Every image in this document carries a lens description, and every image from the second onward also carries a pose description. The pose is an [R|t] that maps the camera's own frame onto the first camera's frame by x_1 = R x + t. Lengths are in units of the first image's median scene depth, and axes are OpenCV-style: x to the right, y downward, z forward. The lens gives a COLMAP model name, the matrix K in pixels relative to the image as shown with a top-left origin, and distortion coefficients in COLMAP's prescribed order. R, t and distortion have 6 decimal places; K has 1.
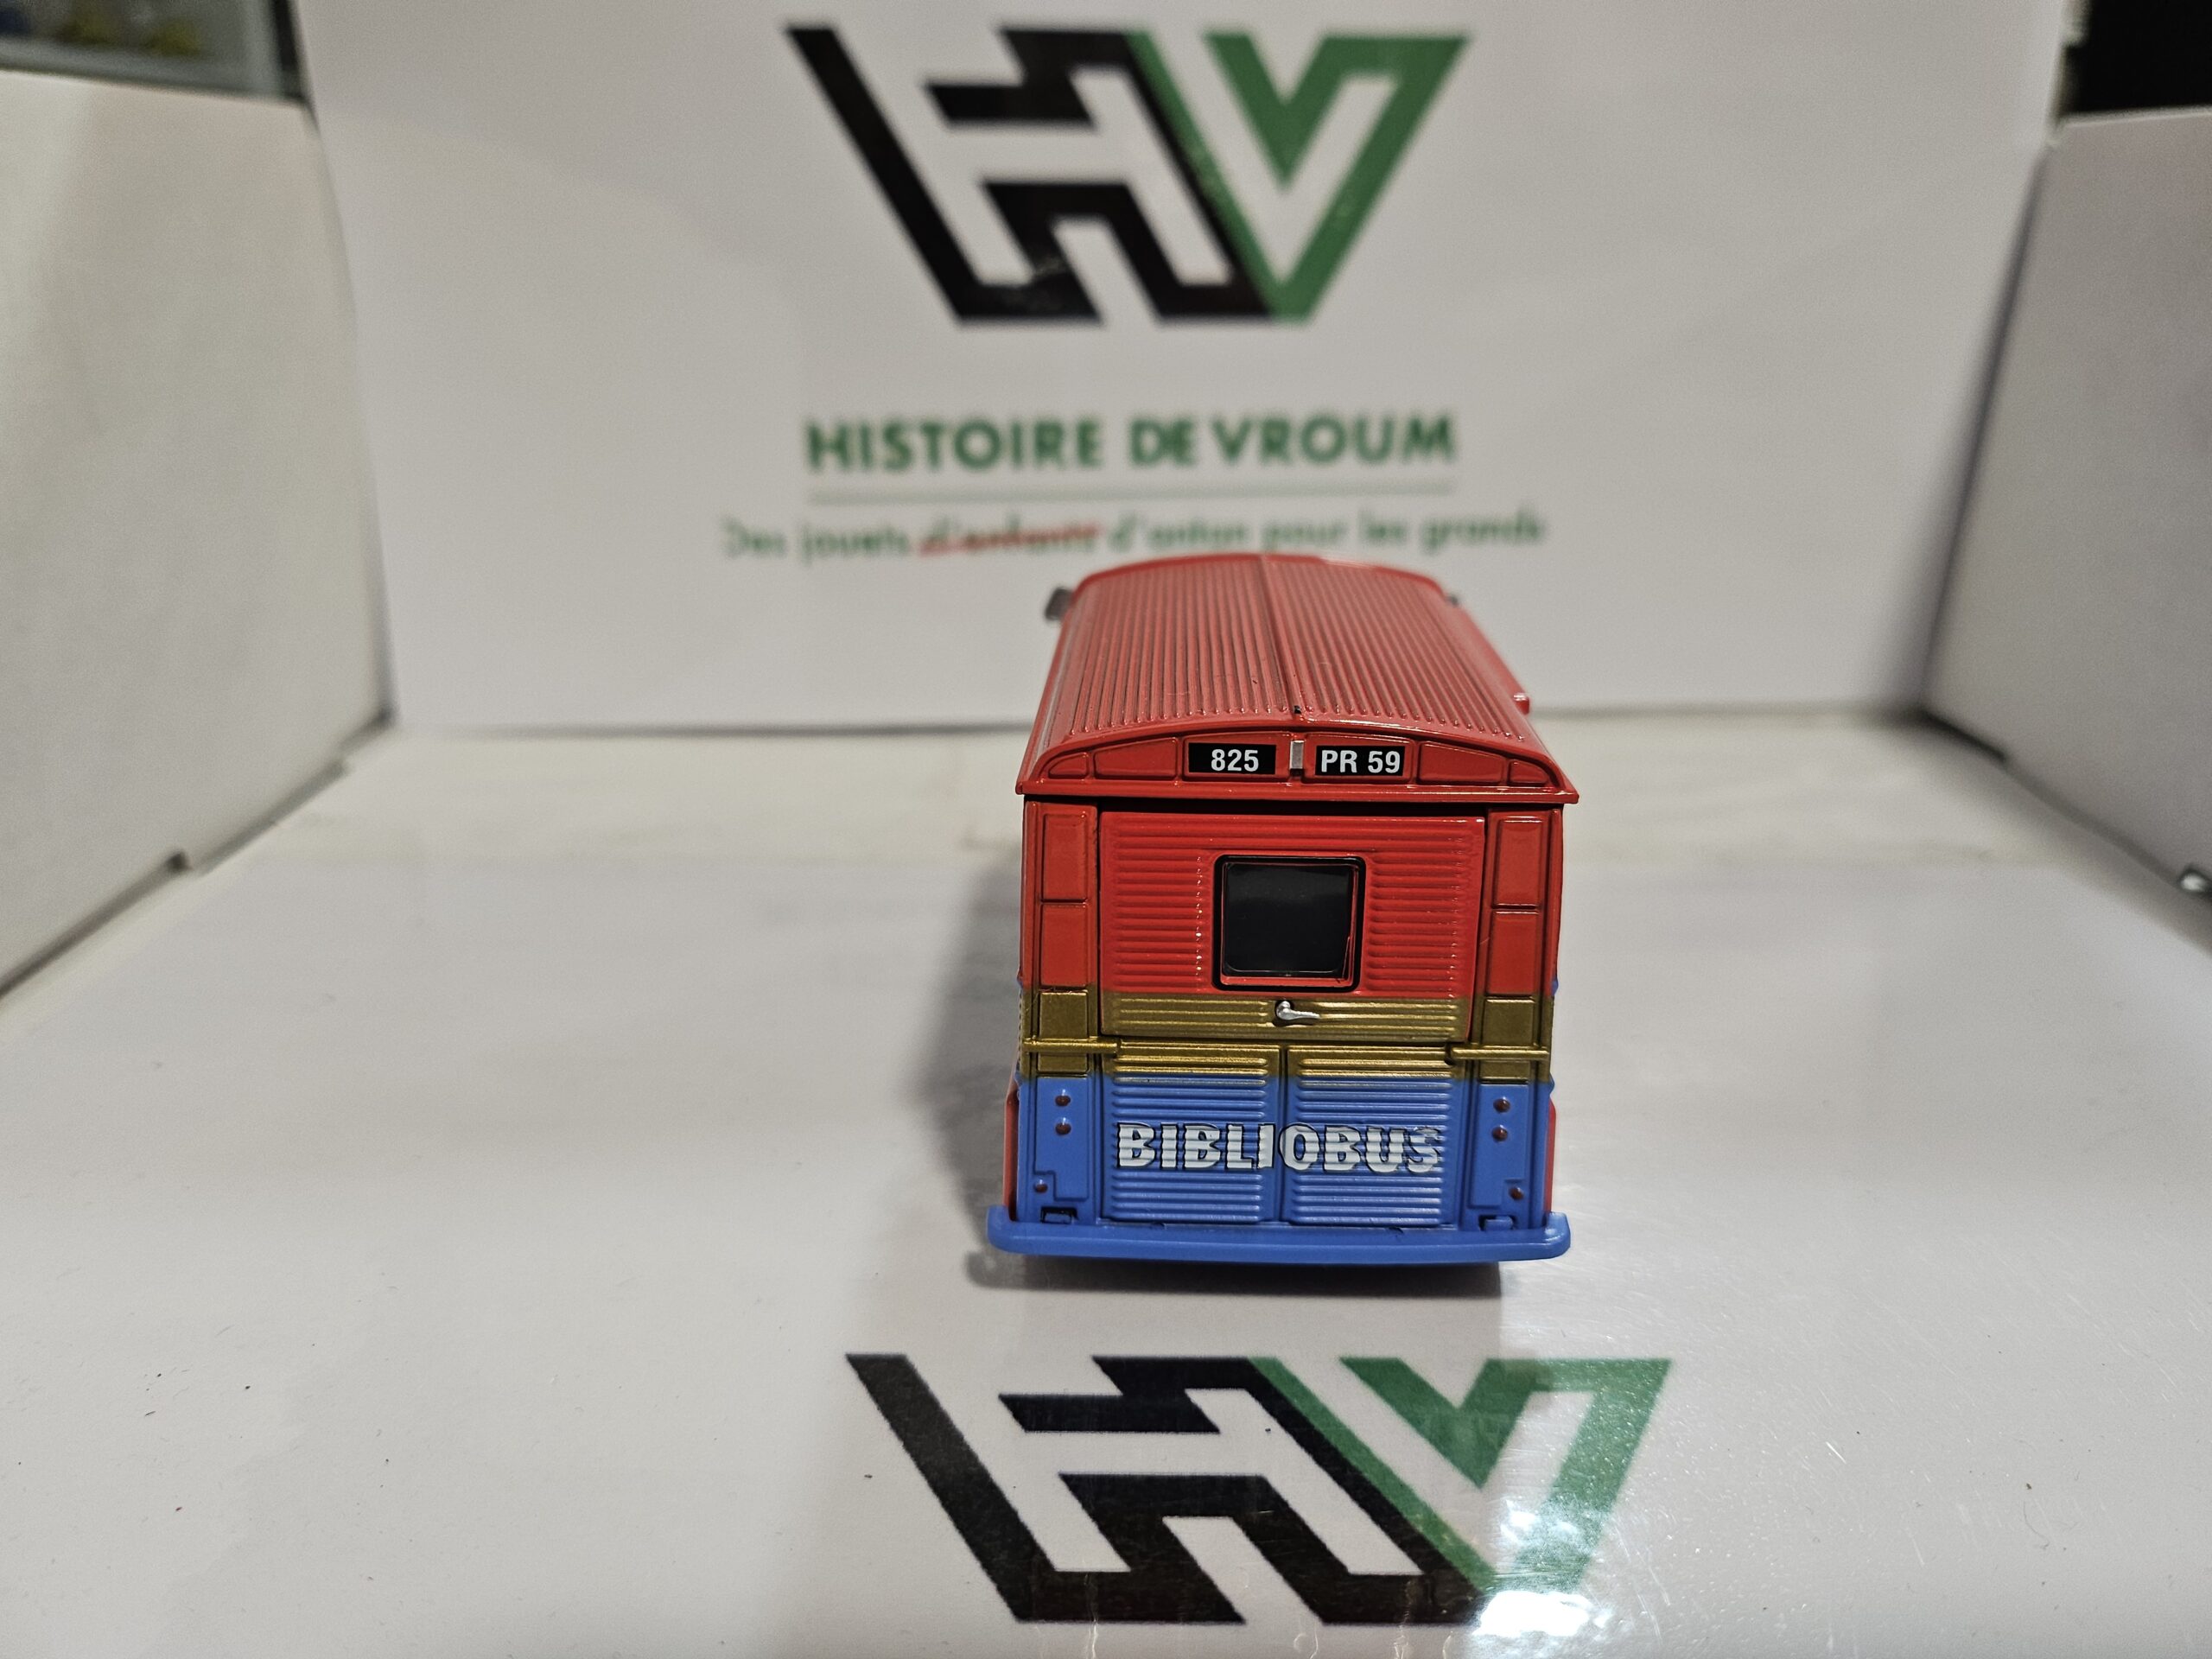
lens RADIAL K [[1827.9, 0, 1106.0], [0, 1827.9, 829.5], [0, 0, 1]] dist [-0.008845, -0.009013]
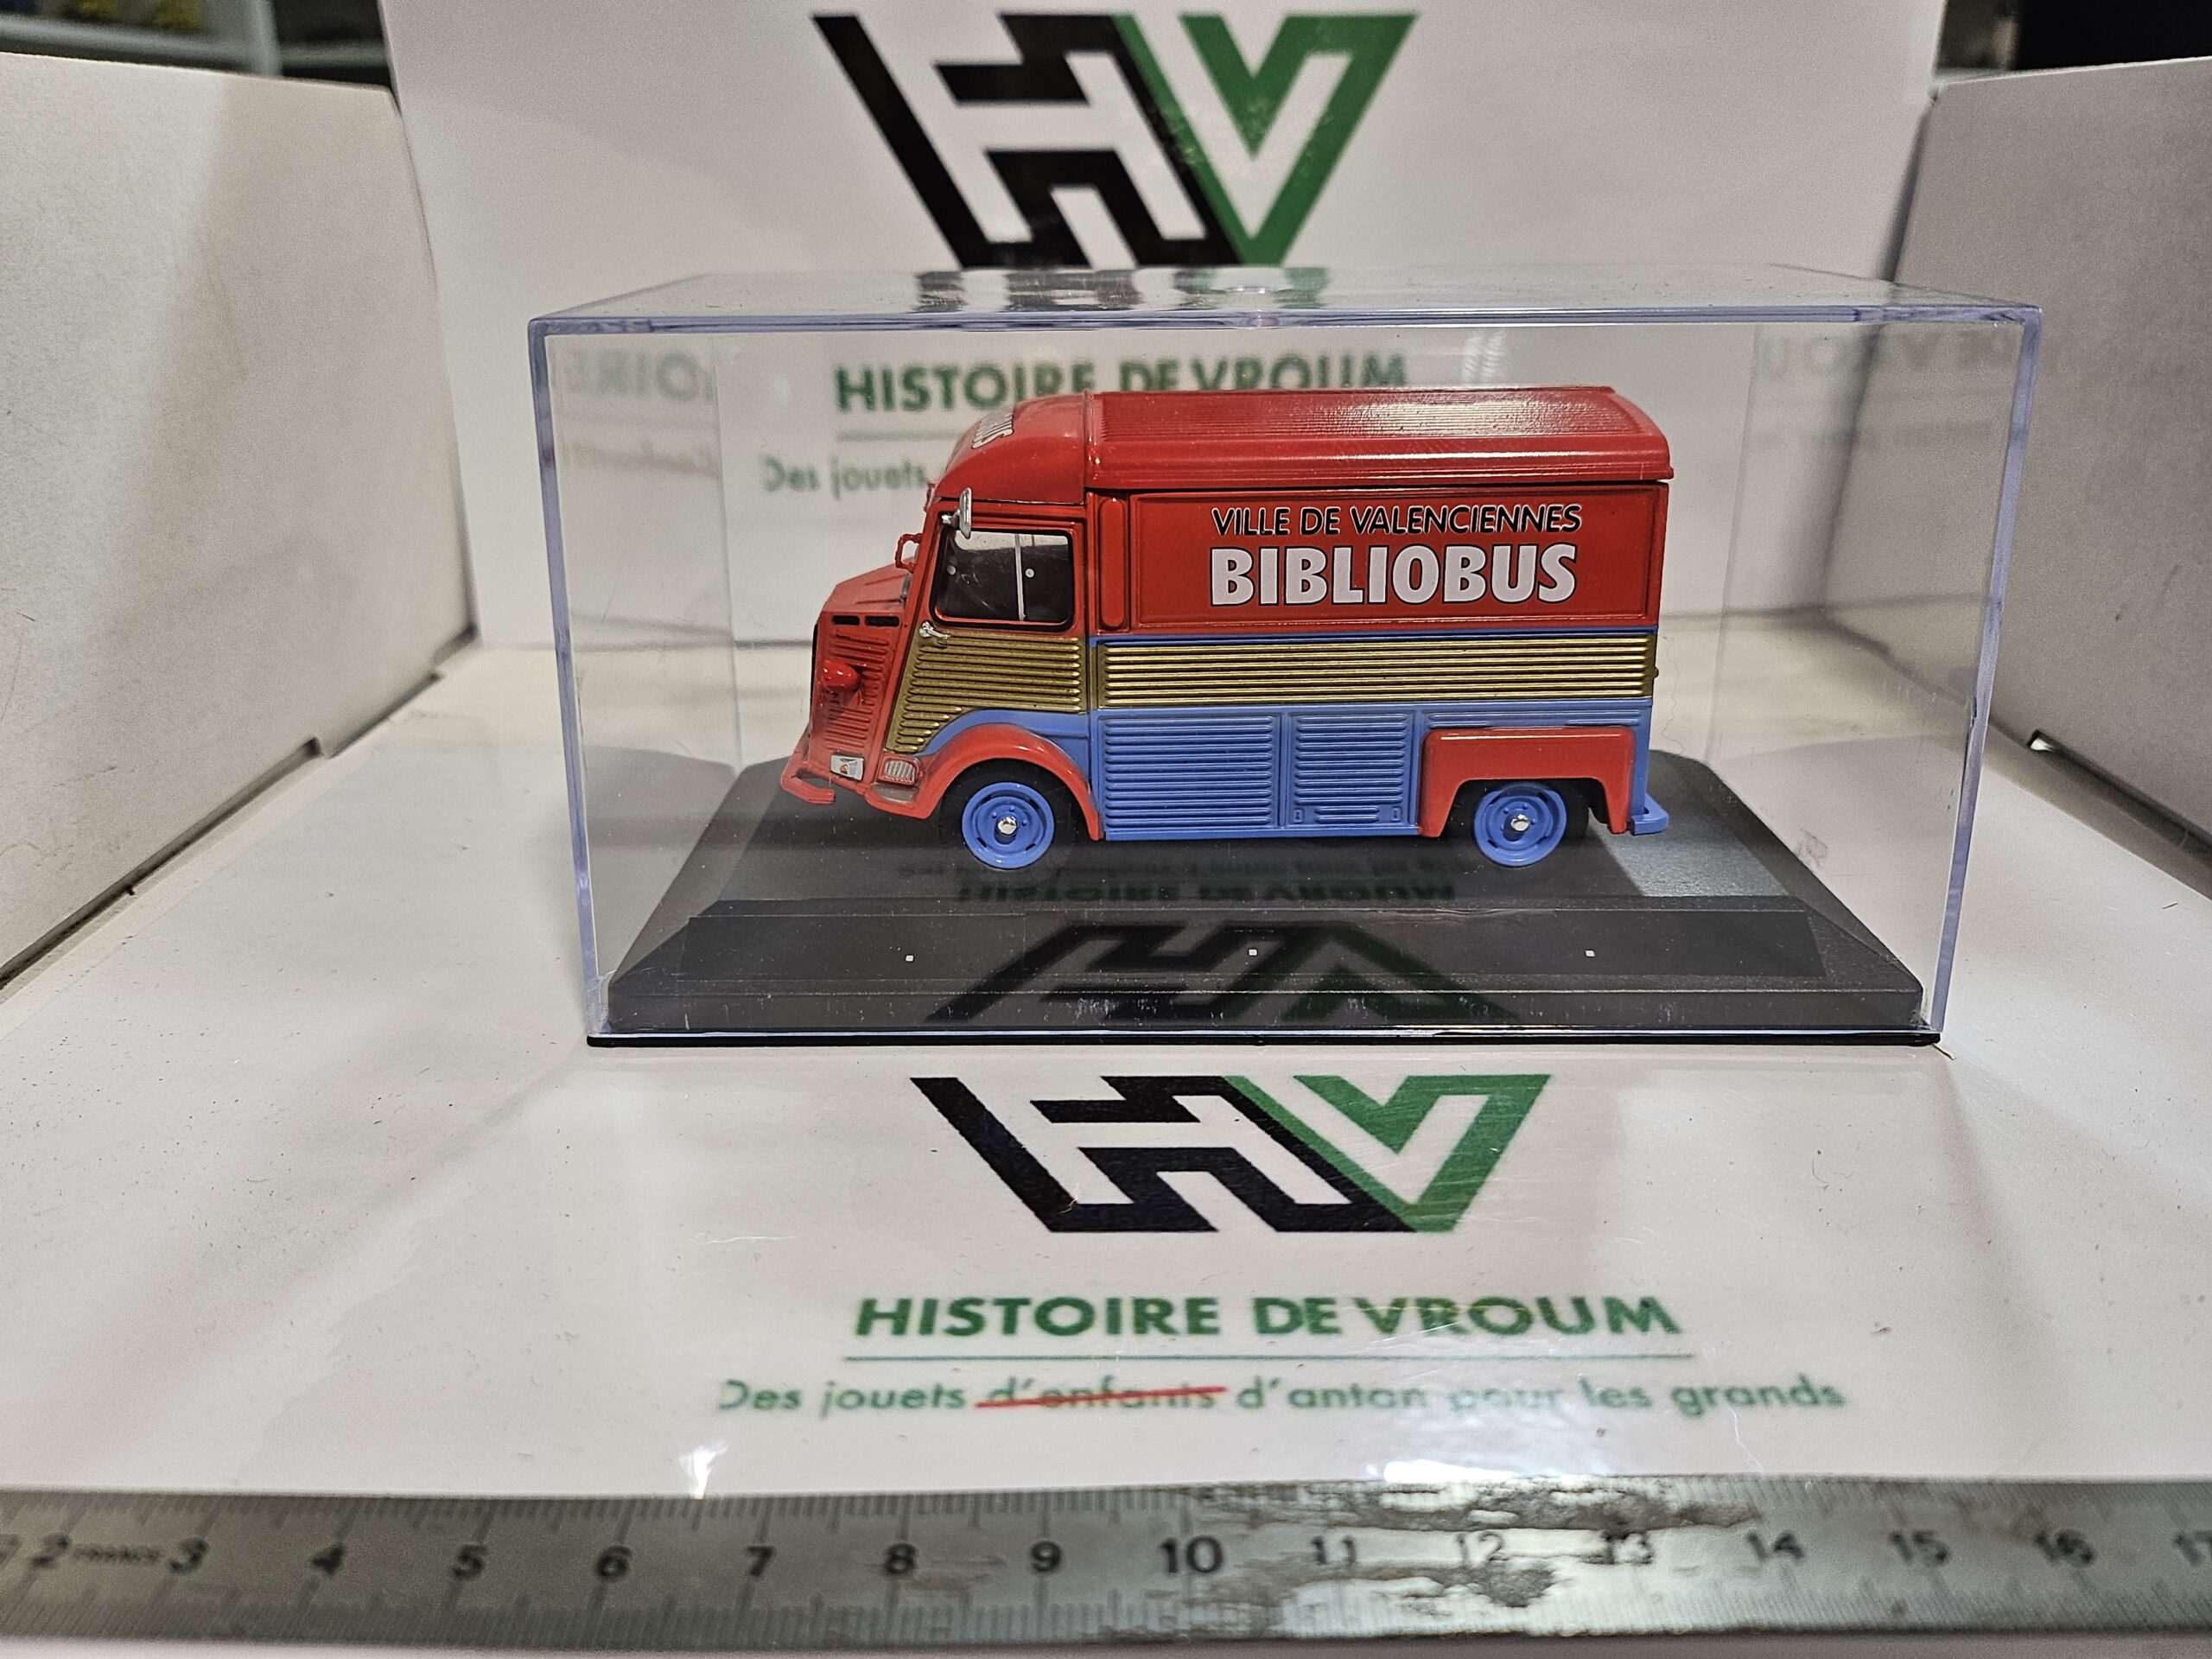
lens RADIAL K [[1762.8, 0, 1086.3], [0, 1762.8, 827.7], [0, 0, 1]] dist [0.012381, -0.002007]
pose [[0.999914, -0.011118, -0.006964, -0.003825], [0.011306, 0.999556, 0.027575, 0.040435], [0.006655, -0.027651, 0.999595, -0.124771]]
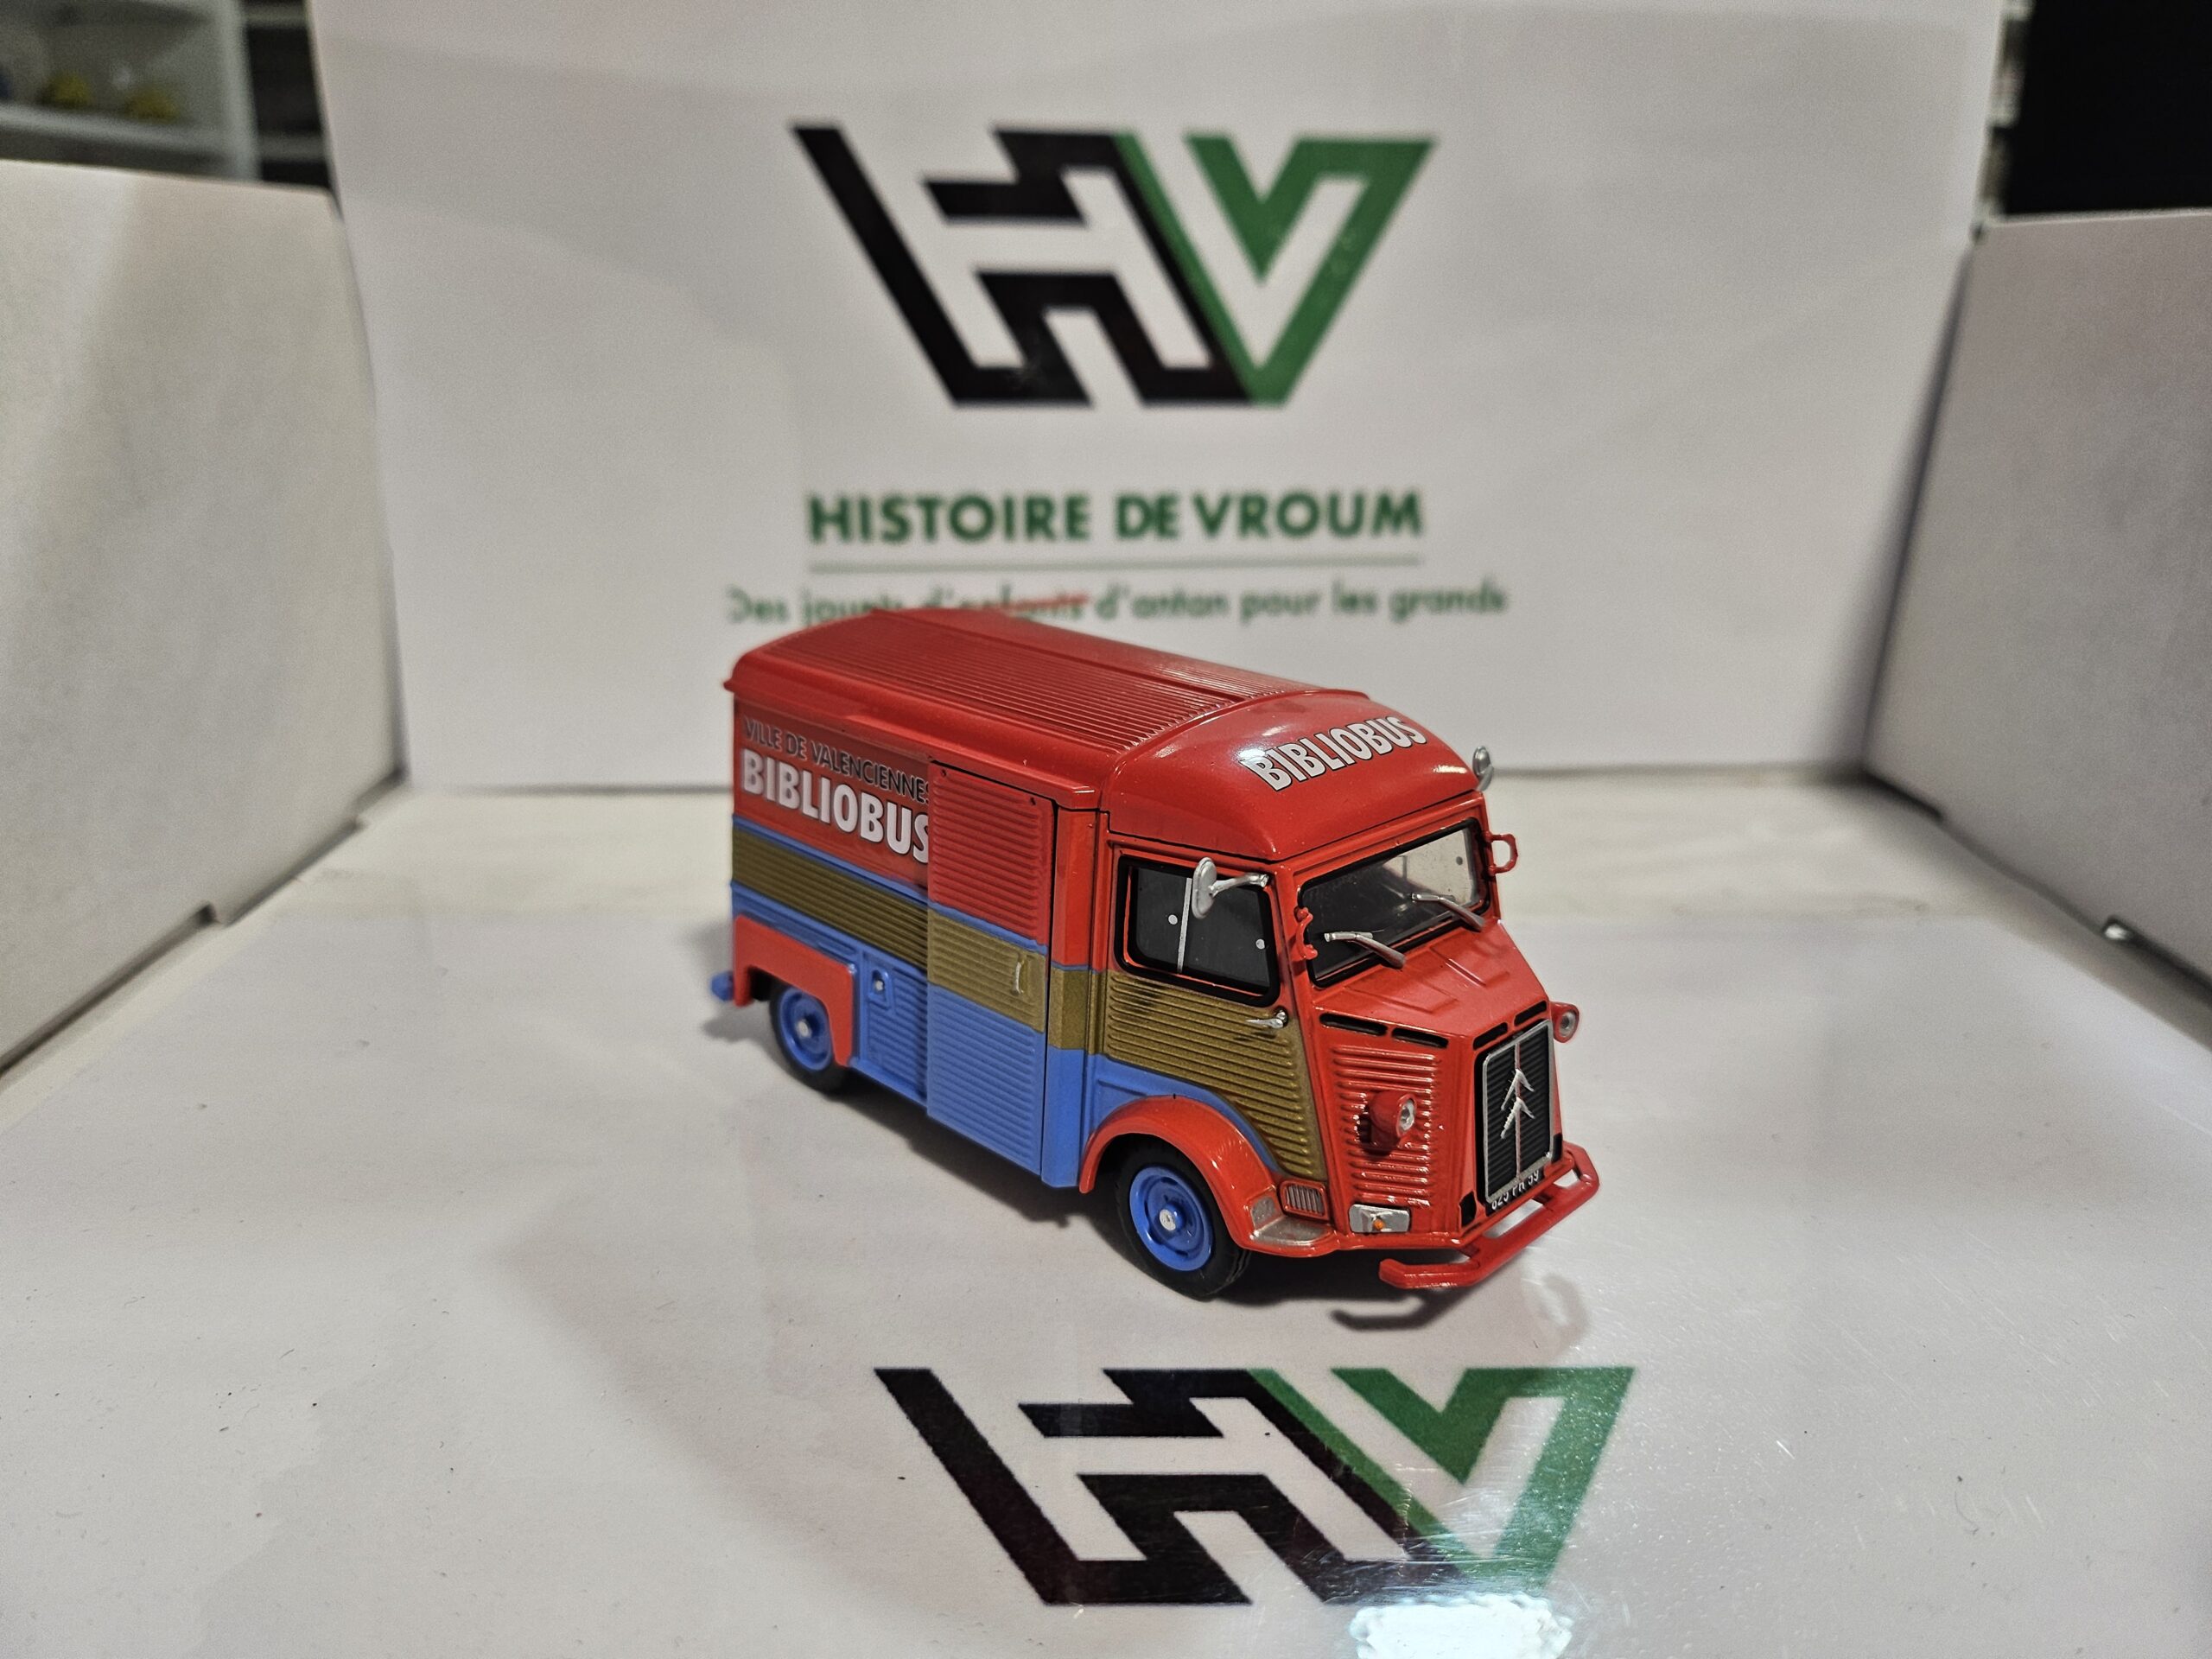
lens RADIAL K [[1799.1, 0, 1122.6], [0, 1799.1, 821.2], [0, 0, 1]] dist [0.000821, -0.002207]
pose [[0.999643, 0.000400, 0.026699, -0.012751], [0.000546, 0.999373, -0.035405, 0.000943], [-0.026697, 0.035406, 0.999016, -0.039949]]
